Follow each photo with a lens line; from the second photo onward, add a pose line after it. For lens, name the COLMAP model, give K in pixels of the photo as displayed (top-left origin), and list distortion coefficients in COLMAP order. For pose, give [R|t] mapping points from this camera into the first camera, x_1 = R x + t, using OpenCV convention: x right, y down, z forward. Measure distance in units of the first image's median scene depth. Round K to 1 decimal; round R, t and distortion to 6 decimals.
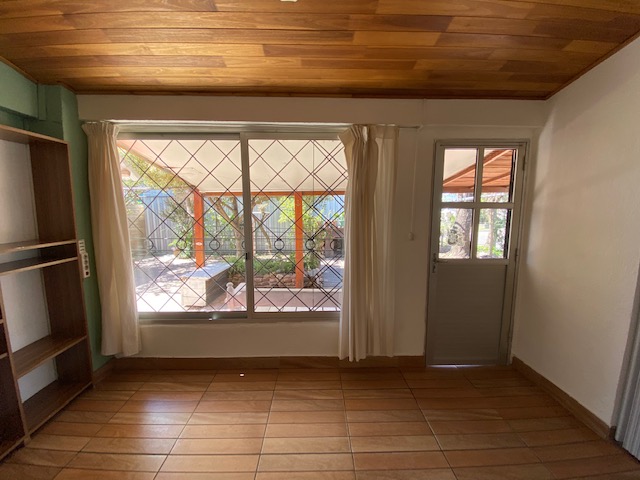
lens RADIAL K [[258.6, 0, 319.0], [0, 258.6, 239.1], [0, 0, 1]] dist [0.032768, -0.024762]
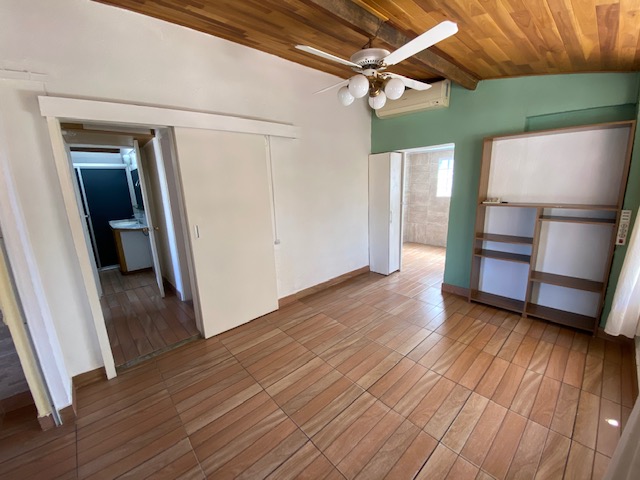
lens RADIAL K [[258.6, 0, 319.0], [0, 258.6, 239.1], [0, 0, 1]] dist [0.032768, -0.024762]
pose [[-0.755896, 0.171404, -0.631856, 0.681543], [-0.038671, 0.951745, 0.304444, -0.141175], [0.653548, 0.254563, -0.712792, 0.859205]]
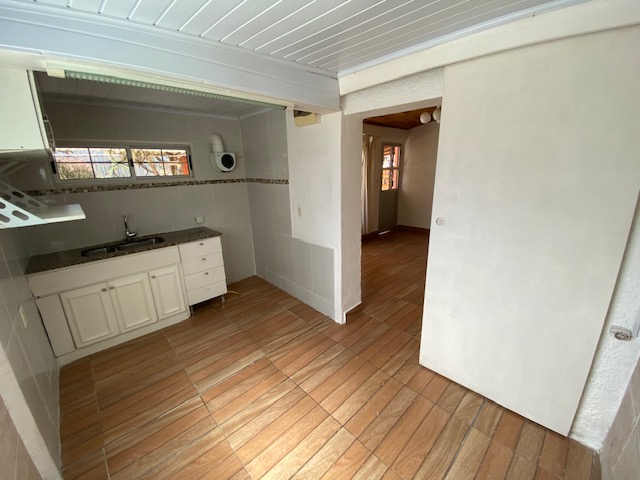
lens RADIAL K [[258.6, 0, 319.0], [0, 258.6, 239.1], [0, 0, 1]] dist [0.032768, -0.024762]
pose [[0.736755, -0.192481, 0.648184, -1.837621], [0.103152, 0.979401, 0.173589, 0.040498], [-0.668245, -0.061031, 0.741434, -0.525724]]
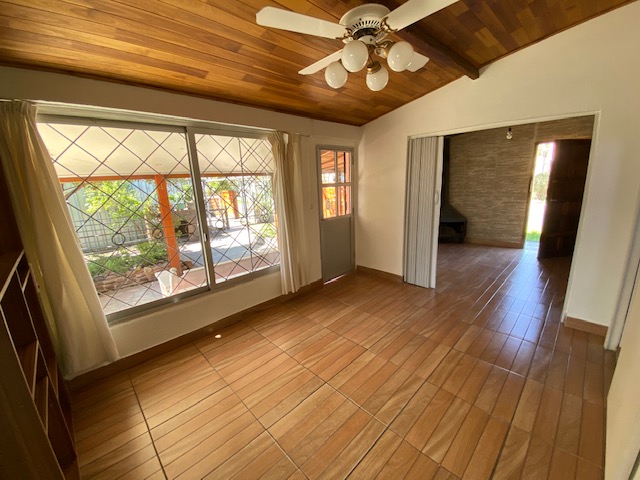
lens RADIAL K [[258.6, 0, 319.0], [0, 258.6, 239.1], [0, 0, 1]] dist [0.032768, -0.024762]
pose [[0.730501, -0.180967, 0.658497, -0.700867], [0.121704, 0.983312, 0.135221, -0.022116], [-0.671979, -0.018638, 0.740335, -0.205128]]
